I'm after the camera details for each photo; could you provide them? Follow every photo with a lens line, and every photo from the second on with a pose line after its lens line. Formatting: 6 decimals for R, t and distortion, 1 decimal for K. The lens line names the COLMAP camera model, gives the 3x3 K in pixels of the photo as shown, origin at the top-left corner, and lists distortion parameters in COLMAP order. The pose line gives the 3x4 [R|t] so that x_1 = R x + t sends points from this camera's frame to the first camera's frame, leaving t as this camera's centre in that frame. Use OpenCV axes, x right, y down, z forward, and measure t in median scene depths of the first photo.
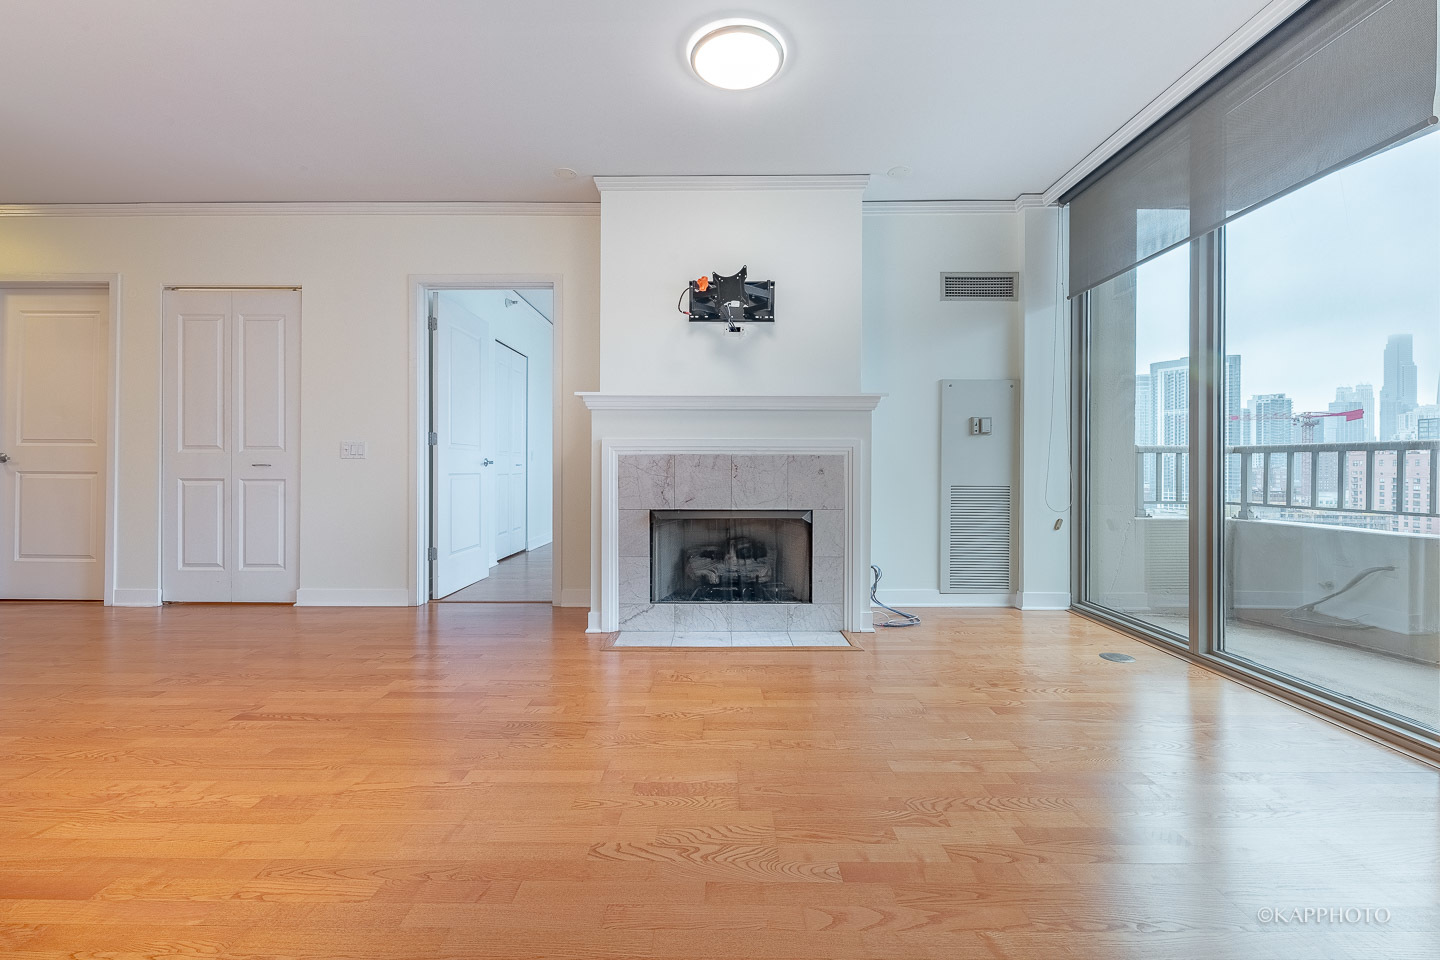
lens RADIAL K [[620.7, 0, 732.3], [0, 620.7, 464.9], [0, 0, 1]] dist [-0.000162, -0.000962]
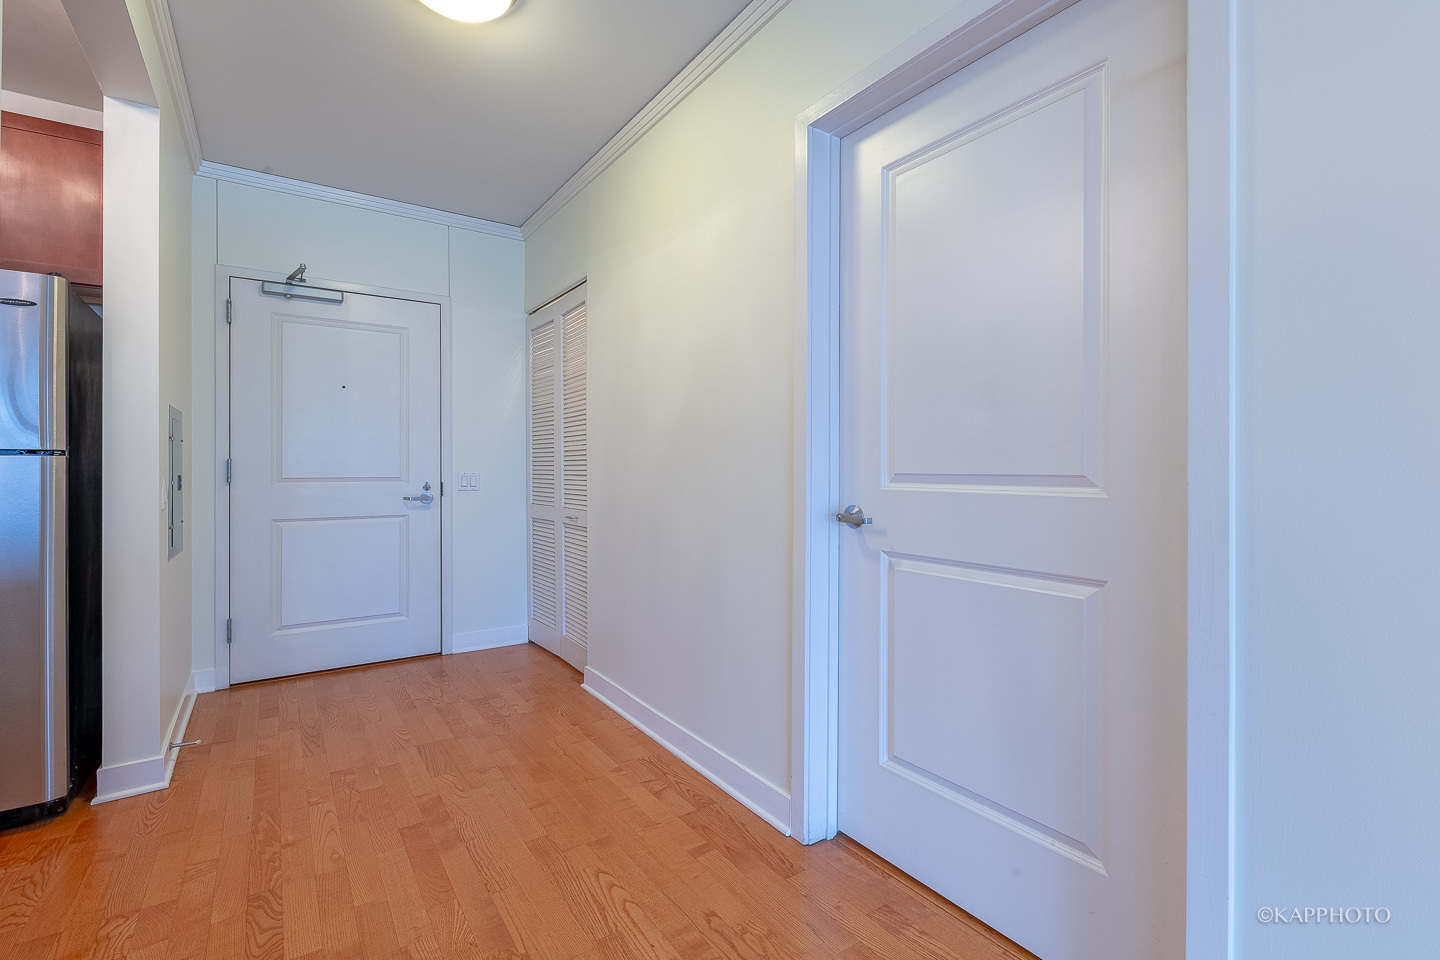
lens RADIAL K [[579.6, 0, 720.6], [0, 579.6, 458.1], [0, 0, 1]] dist [0.001121, 0.000311]
pose [[0.611108, -0.020781, -0.791275, -1.078447], [0.007310, 0.999761, -0.020611, -0.051370], [0.791514, 0.006812, 0.611113, 0.800590]]
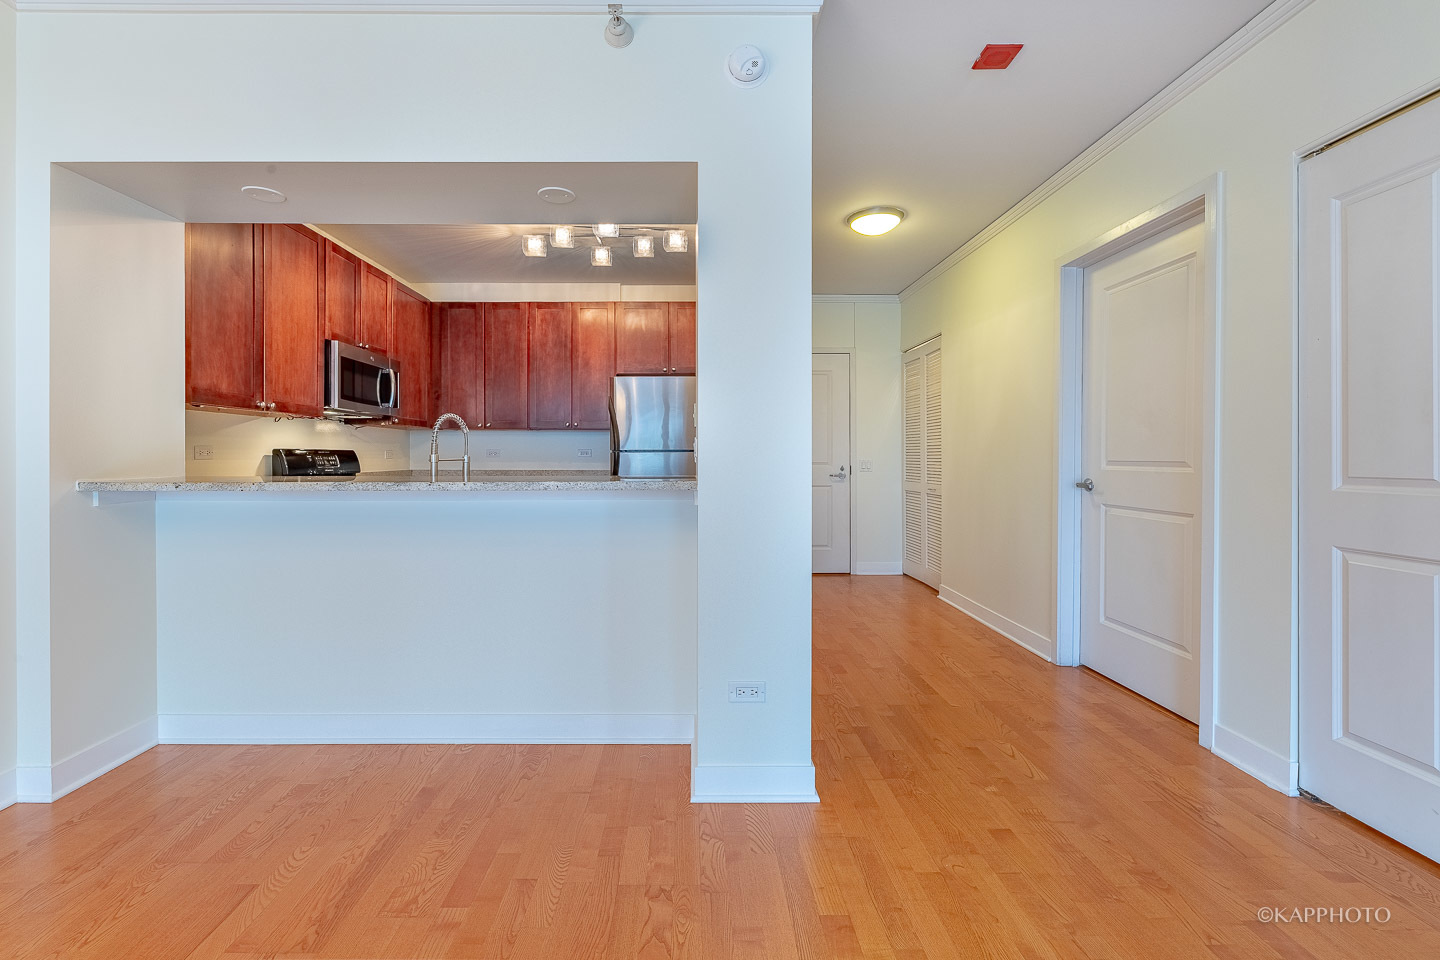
lens RADIAL K [[620.7, 0, 712.9], [0, 620.7, 462.5], [0, 0, 1]] dist [-0.000162, -0.000962]
pose [[0.047784, 0.003030, -0.998853, -0.518898], [0.004246, 0.999986, 0.003237, -0.050217], [0.998849, -0.004395, 0.047770, 0.591331]]
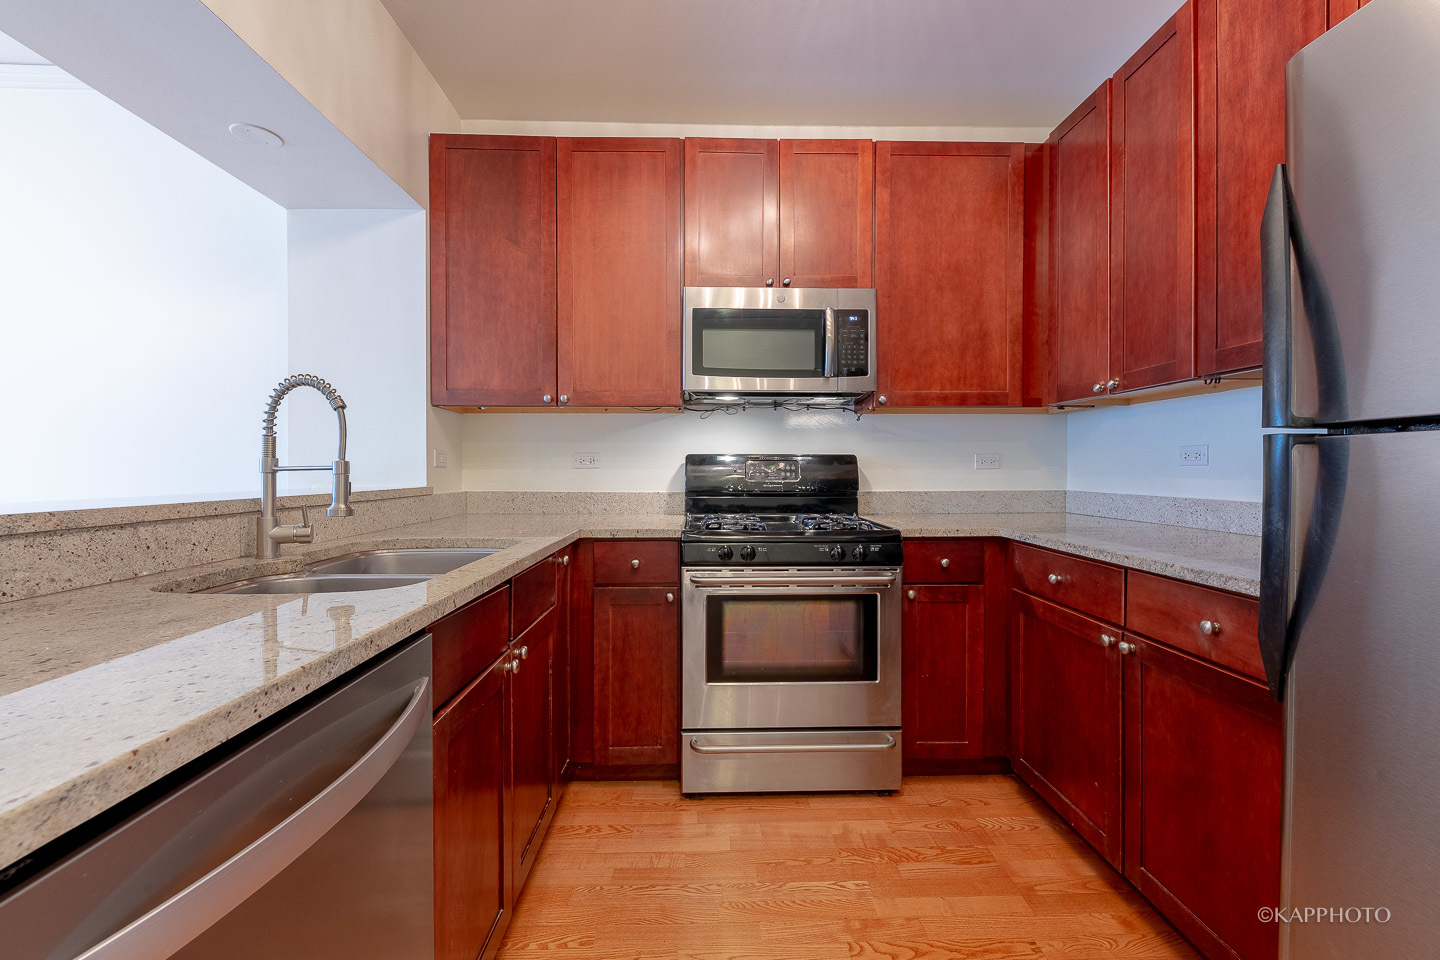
lens RADIAL K [[620.7, 0, 732.3], [0, 620.7, 474.2], [0, 0, 1]] dist [-0.000162, -0.000962]
pose [[-0.999629, -0.010792, -0.025024, -1.566726], [-0.010904, 0.999931, 0.004344, -0.051518], [0.024975, 0.004616, -0.999677, 0.692762]]
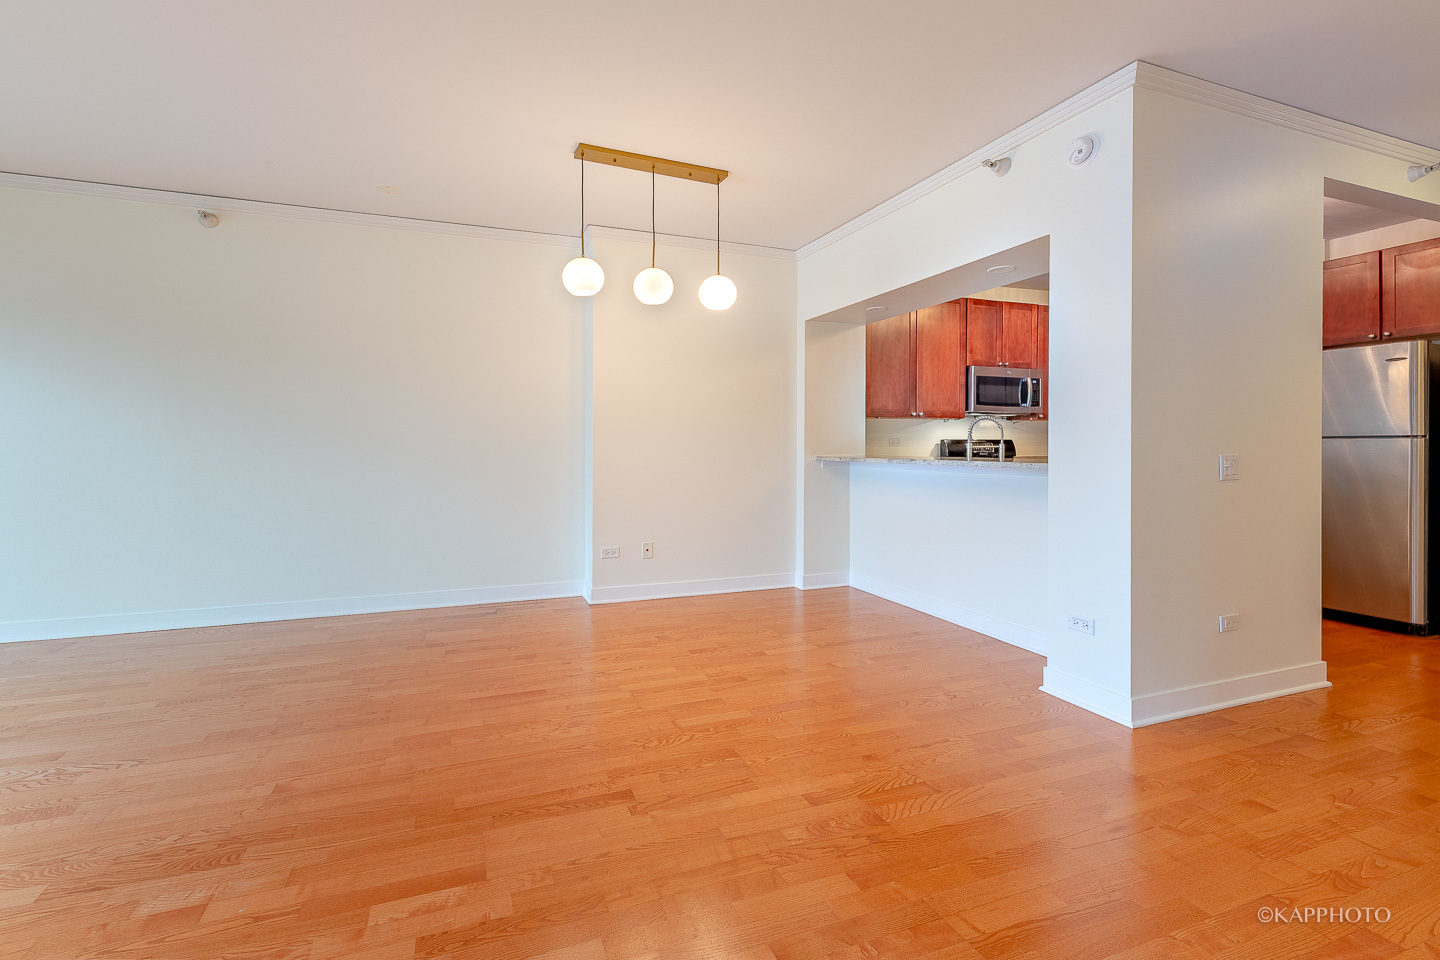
lens RADIAL K [[641.5, 0, 666.1], [0, 641.5, 446.6], [0, 0, 1]] dist [-0.004192, 0.000458]
pose [[-0.943423, -0.006947, -0.331520, -0.360227], [-0.006073, 0.999975, -0.003671, -0.044498], [0.331537, -0.001450, -0.943441, 1.221161]]
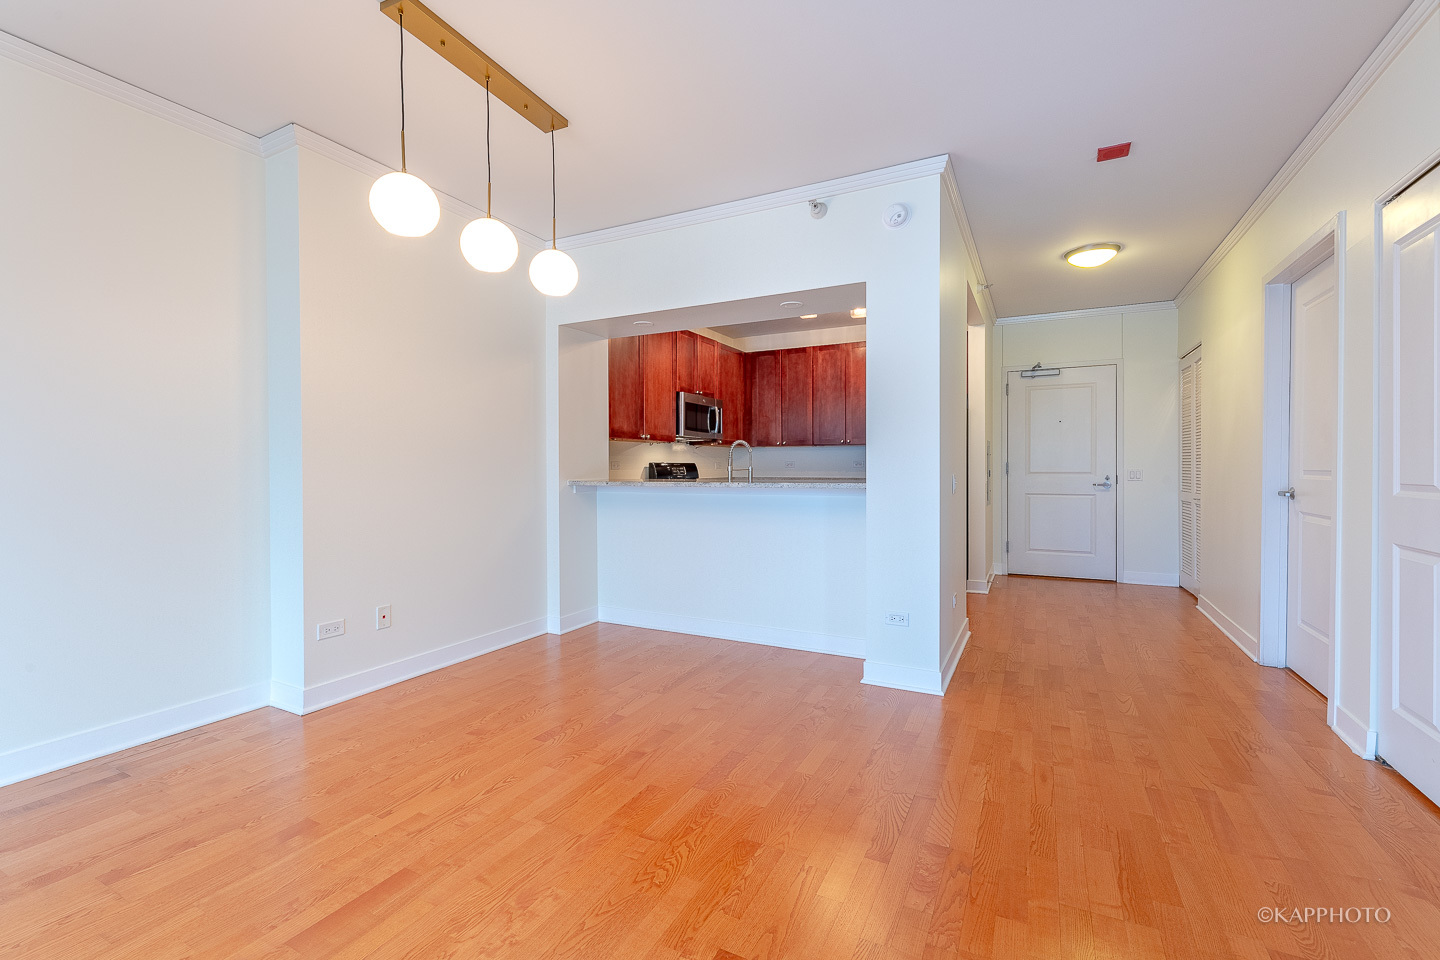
lens RADIAL K [[640.1, 0, 721.5], [0, 640.1, 488.3], [0, 0, 1]] dist [-0.022257, 0.003827]
pose [[-0.445206, 0.025131, -0.895075, -0.160154], [0.003205, 0.999644, 0.026472, -0.048291], [0.895422, 0.008917, -0.445129, 0.830787]]
